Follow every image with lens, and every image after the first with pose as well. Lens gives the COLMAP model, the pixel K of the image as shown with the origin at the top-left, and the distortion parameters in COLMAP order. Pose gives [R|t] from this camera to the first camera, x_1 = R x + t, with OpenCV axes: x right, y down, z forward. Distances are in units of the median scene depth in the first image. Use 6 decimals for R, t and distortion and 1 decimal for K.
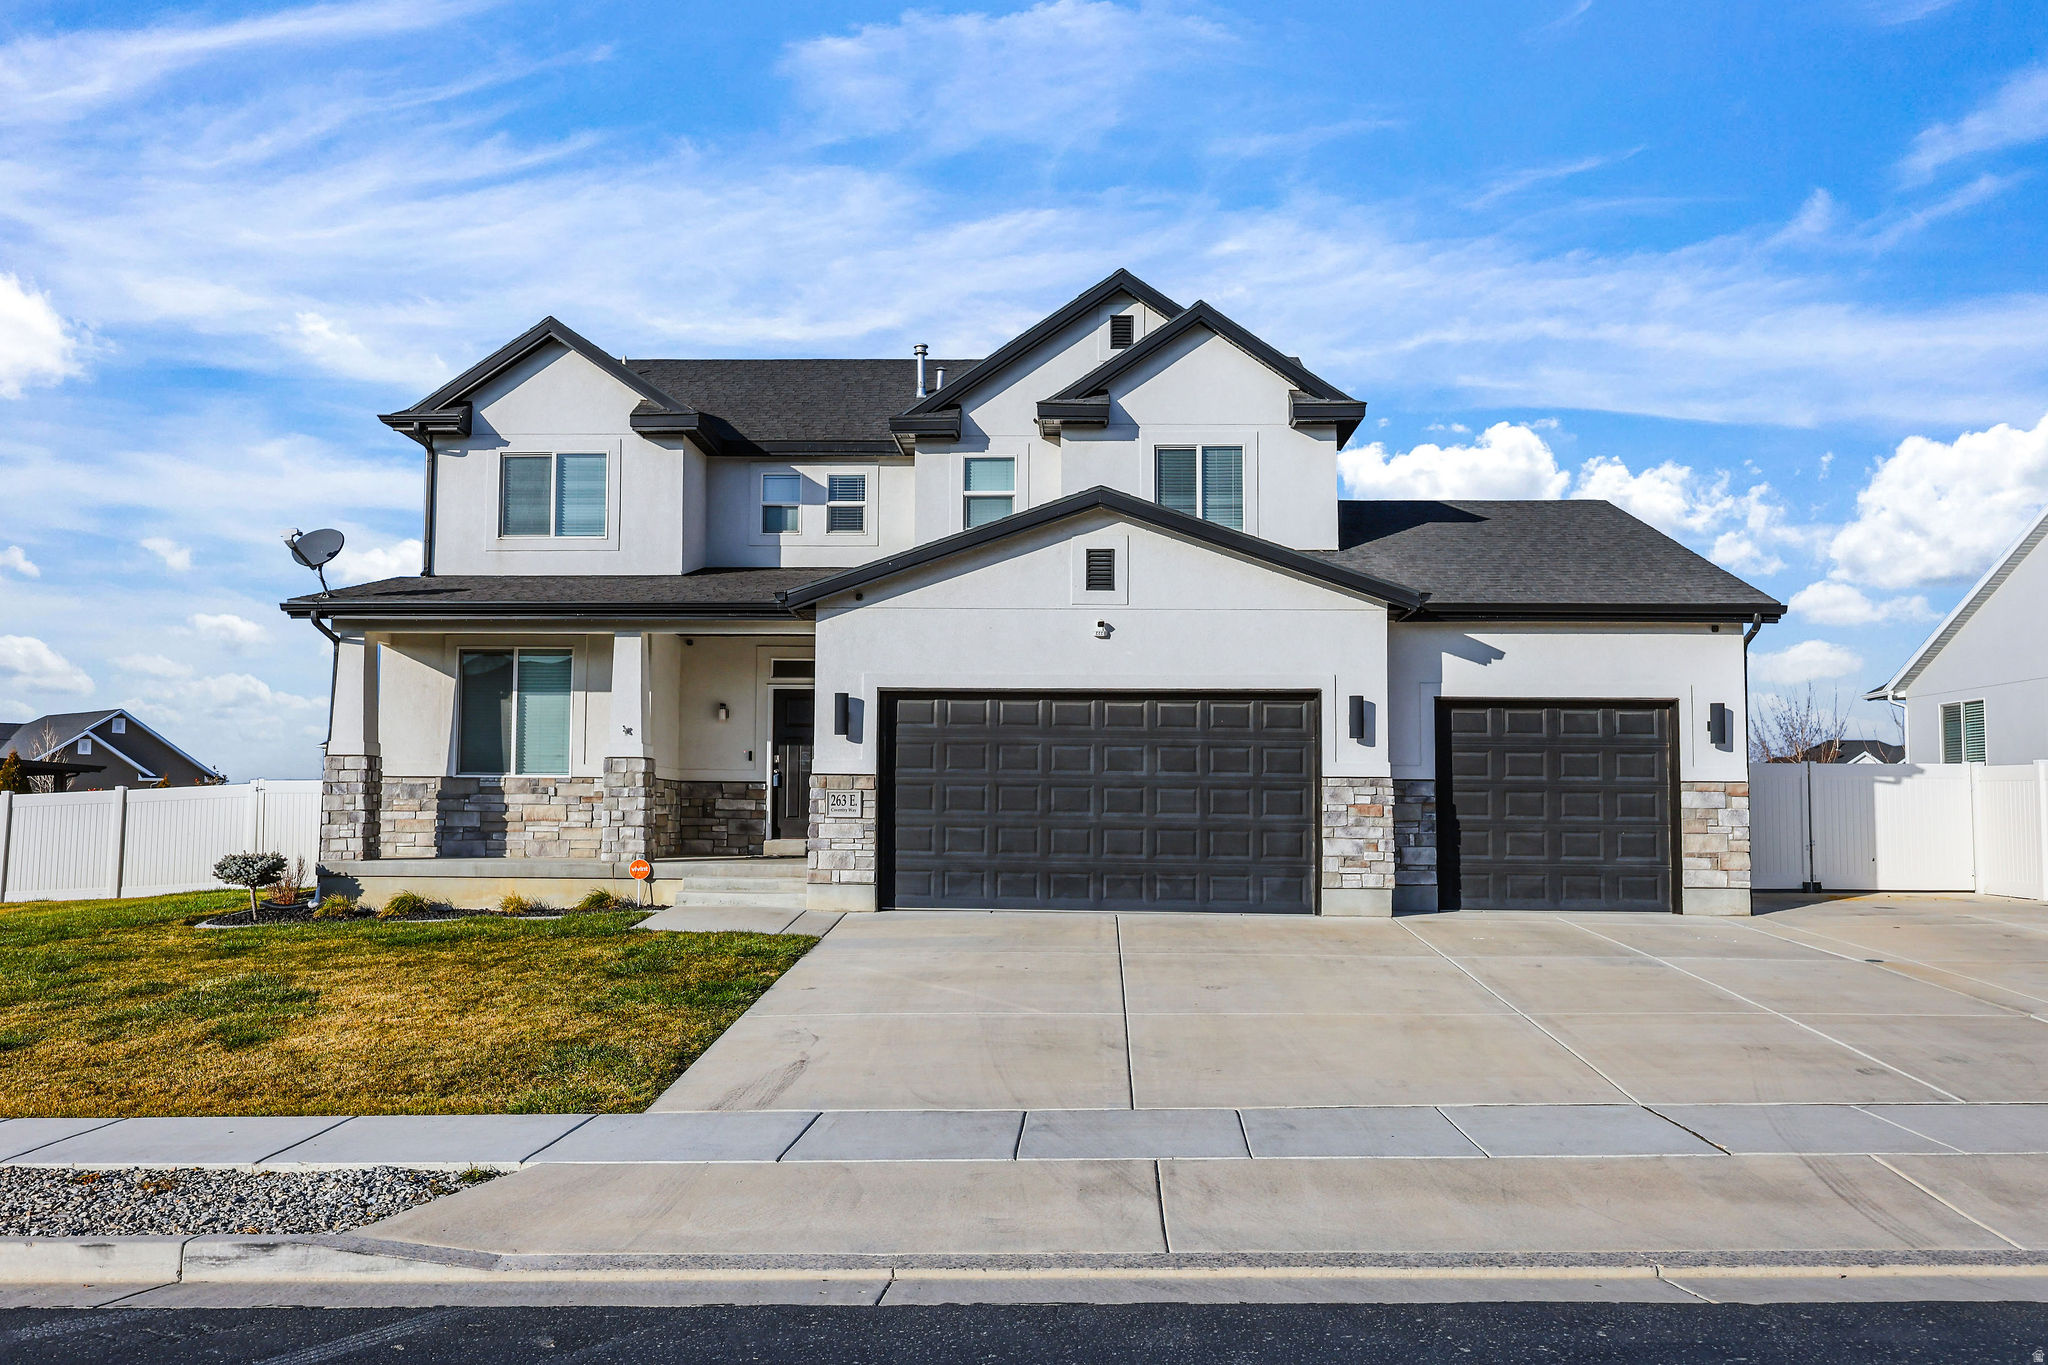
lens RADIAL K [[1586.0, 0, 1008.8], [0, 1586.0, 714.7], [0, 0, 1]] dist [-0.006388, -0.000294]
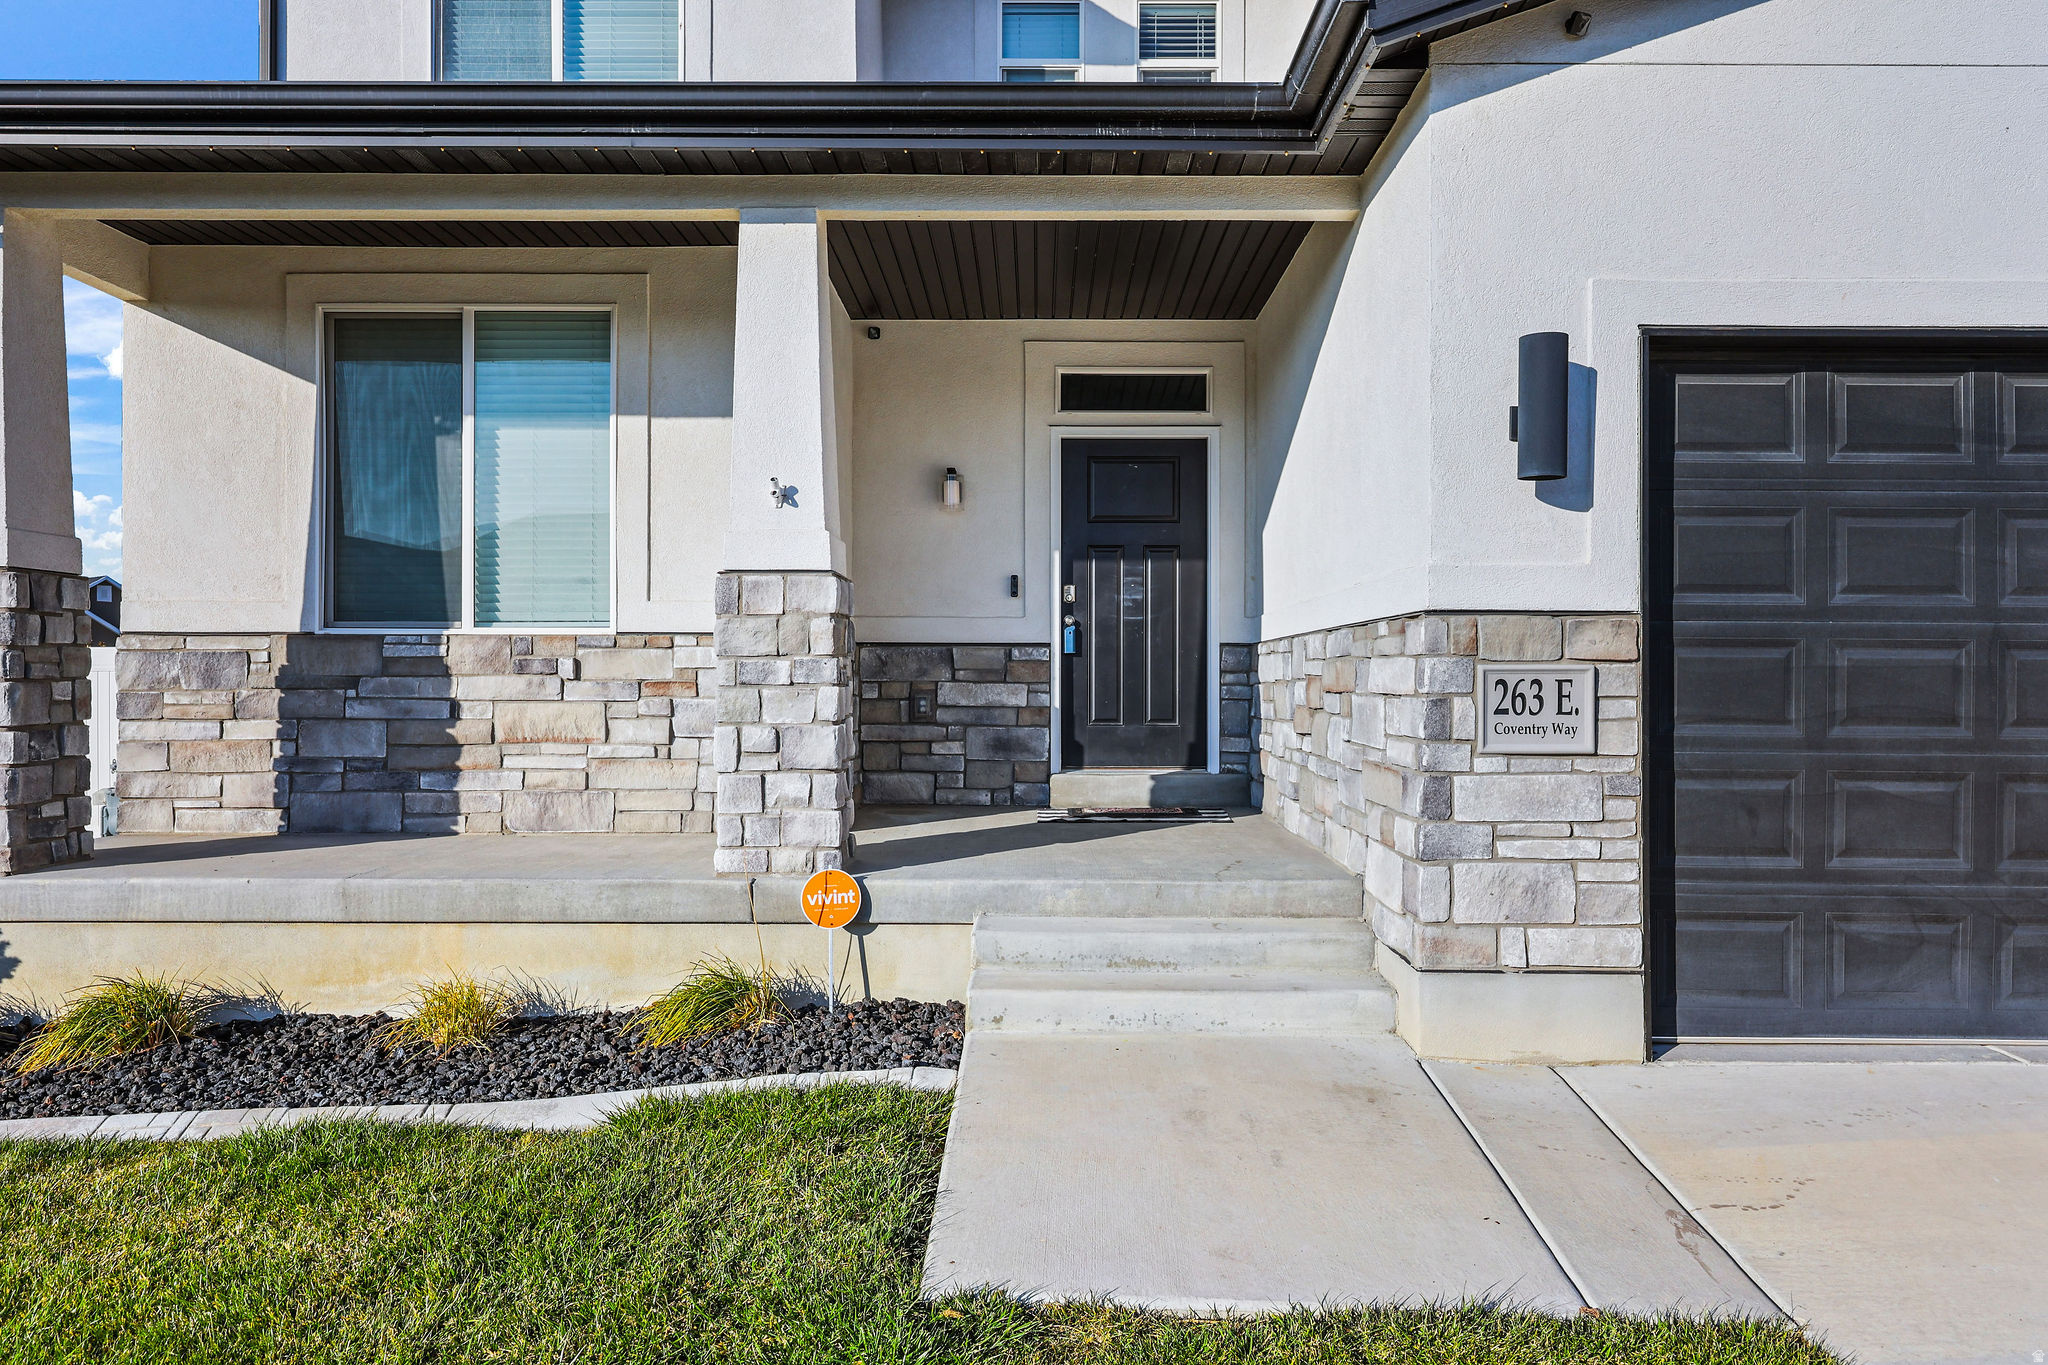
lens RADIAL K [[1404.3, 0, 1024.0], [0, 1404.3, 682.5], [0, 0, 1]] dist [-0.000224, 0.000409]
pose [[0.999570, -0.005196, 0.028875, -0.183923], [0.003295, 0.997847, 0.065498, 0.029165], [-0.029153, -0.065374, 0.997435, 0.644959]]
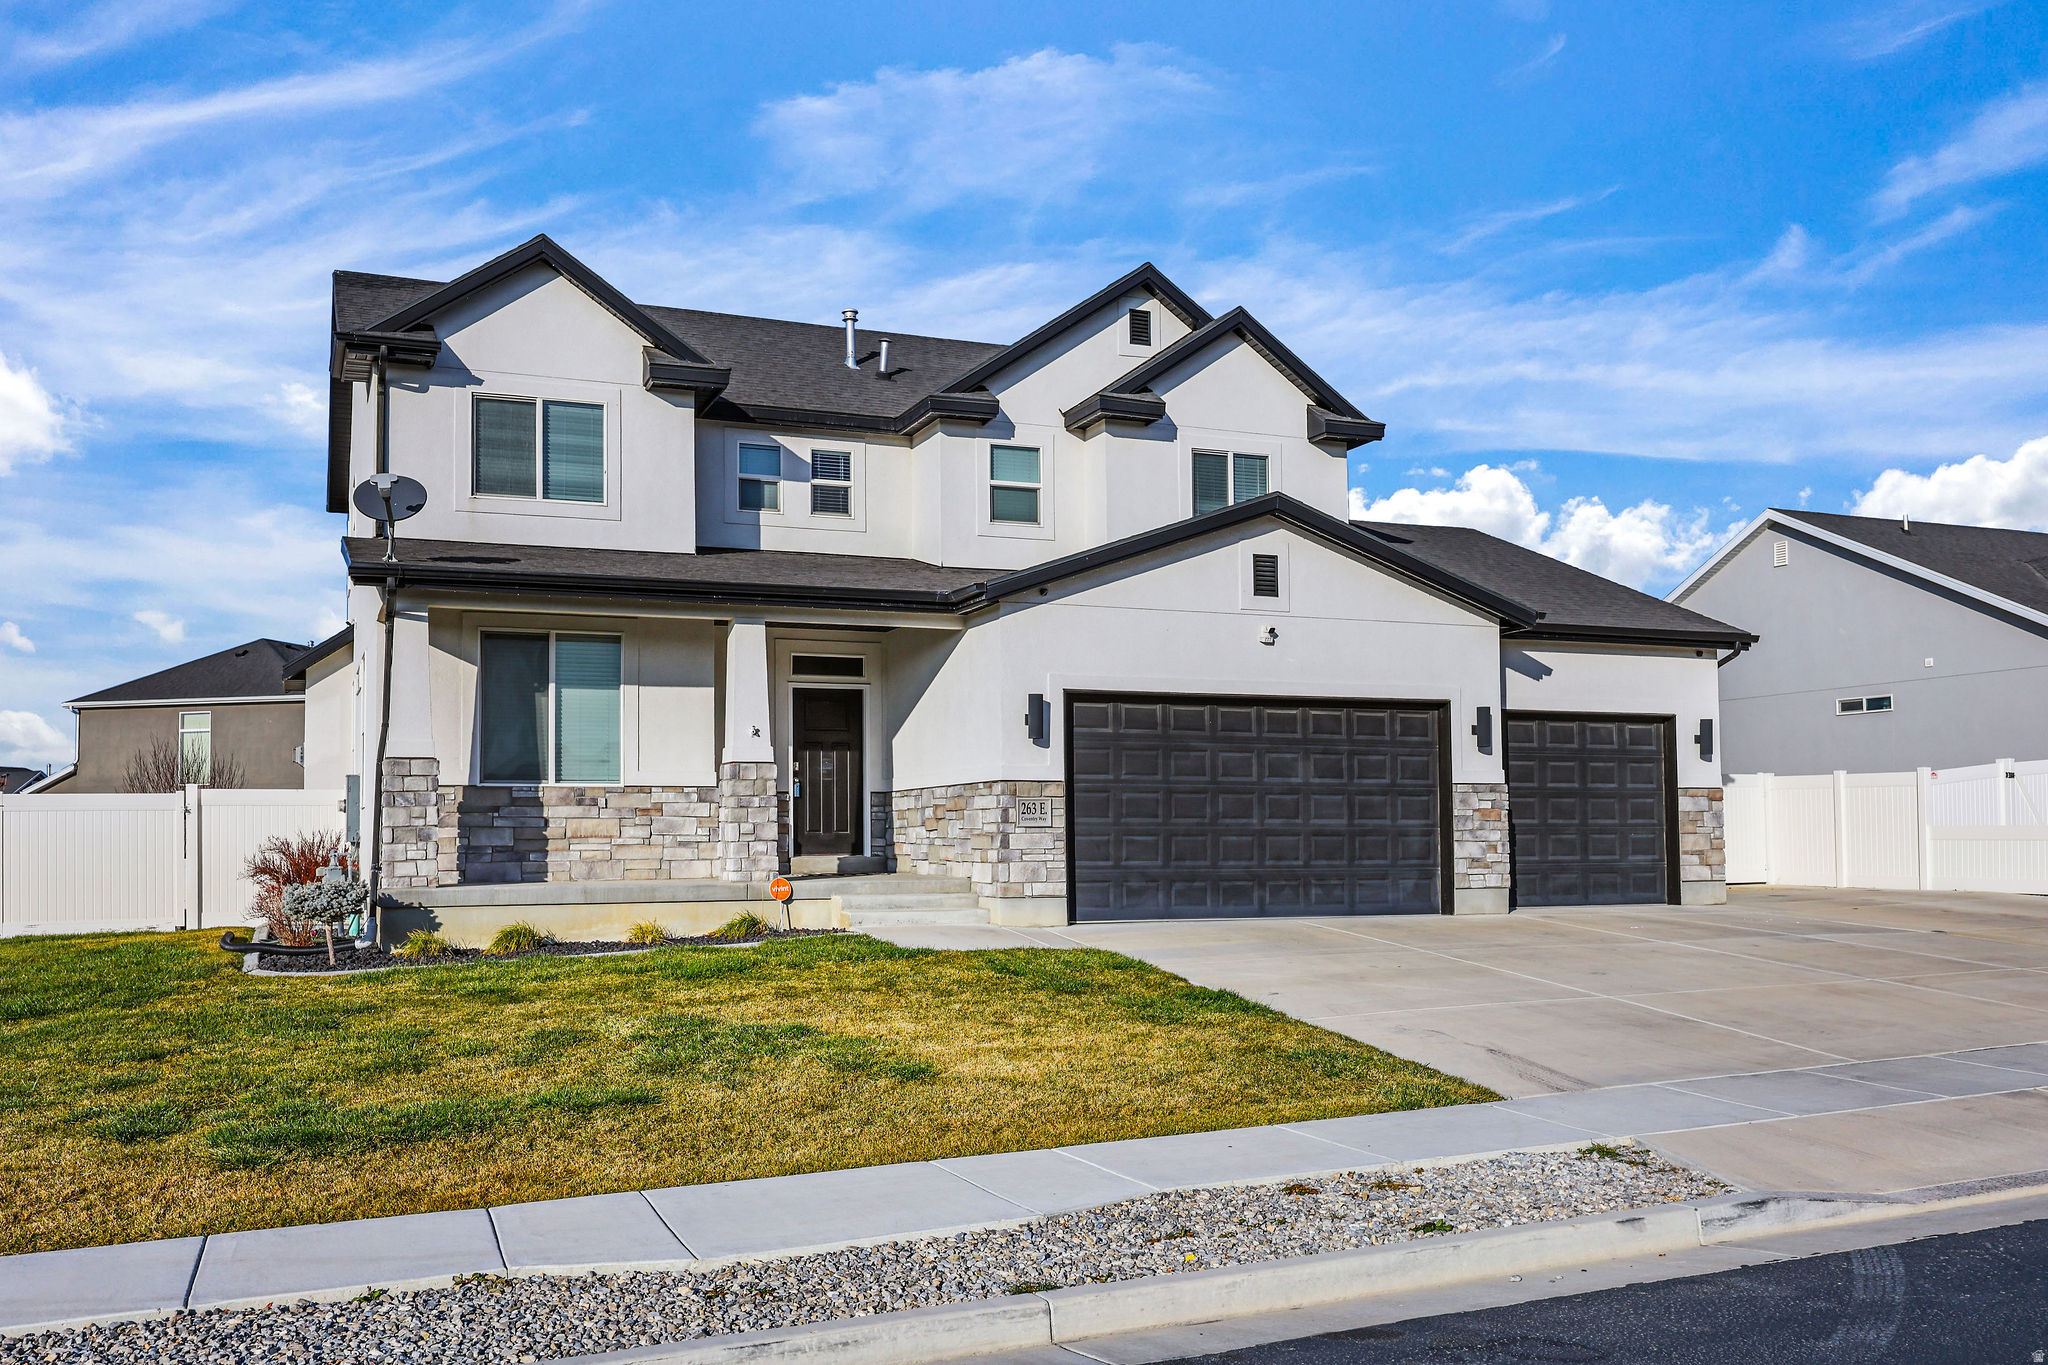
lens RADIAL K [[1779.2, 0, 1035.3], [0, 1779.2, 742.2], [0, 0, 1]] dist [-0.000735, 0.000353]
pose [[0.905904, 0.009483, 0.423377, -0.481611], [-0.012721, 0.999907, 0.004824, 0.008523], [-0.423292, -0.009756, 0.905941, 0.041471]]
